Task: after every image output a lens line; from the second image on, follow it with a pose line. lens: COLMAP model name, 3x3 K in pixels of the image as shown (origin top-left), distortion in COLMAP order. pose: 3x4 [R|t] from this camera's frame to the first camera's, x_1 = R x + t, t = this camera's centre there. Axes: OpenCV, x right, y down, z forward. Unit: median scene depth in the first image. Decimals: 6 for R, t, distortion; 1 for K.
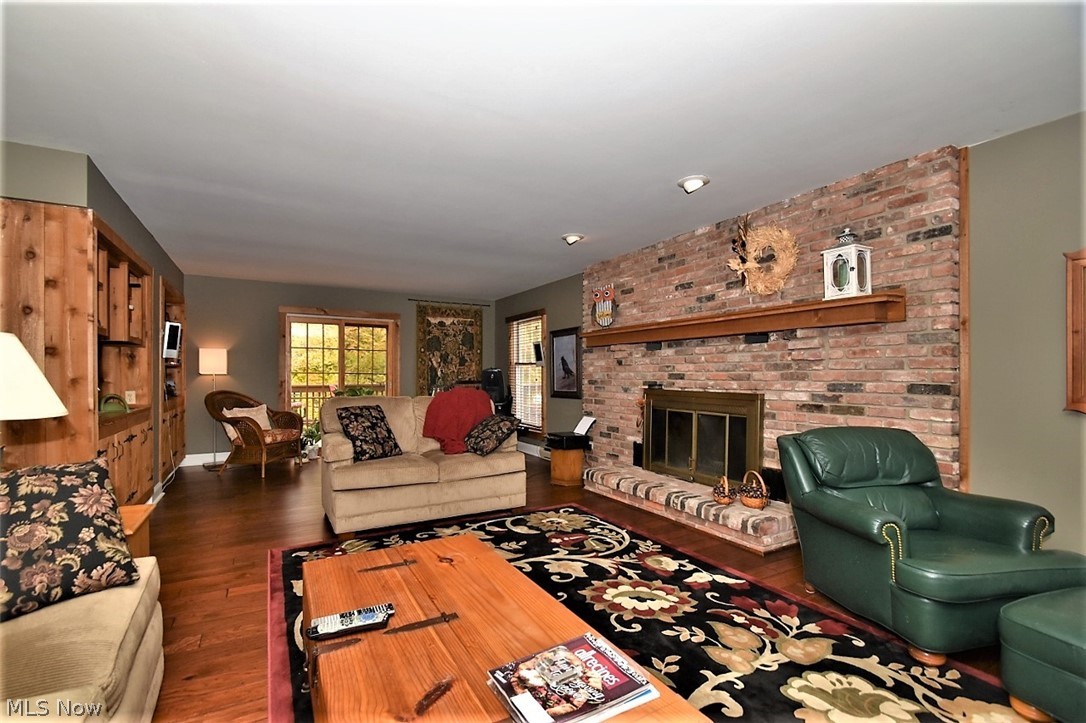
lens RADIAL K [[472.7, 0, 526.2], [0, 472.7, 375.7], [0, 0, 1]] dist [0.009192, -0.014749]
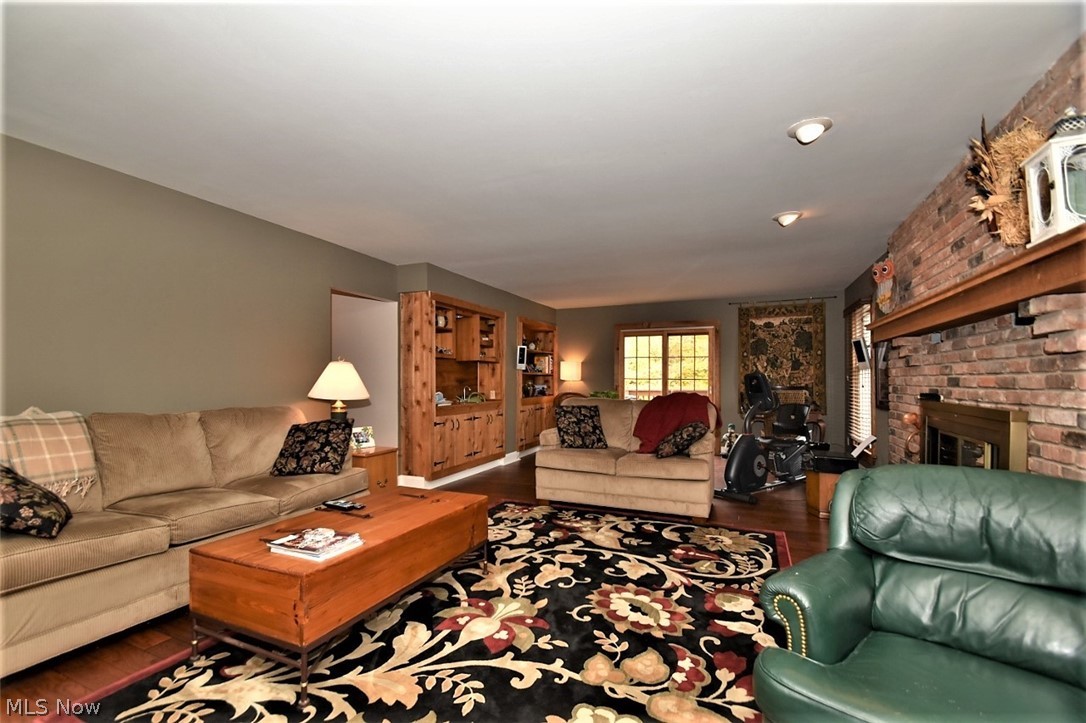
lens RADIAL K [[472.7, 0, 526.2], [0, 472.7, 375.7], [0, 0, 1]] dist [0.009192, -0.014749]
pose [[0.594649, -0.009537, -0.803929, 0.661666], [0.000071, 0.999930, -0.011810, 0.000536], [0.803986, 0.006965, 0.594608, 0.170557]]
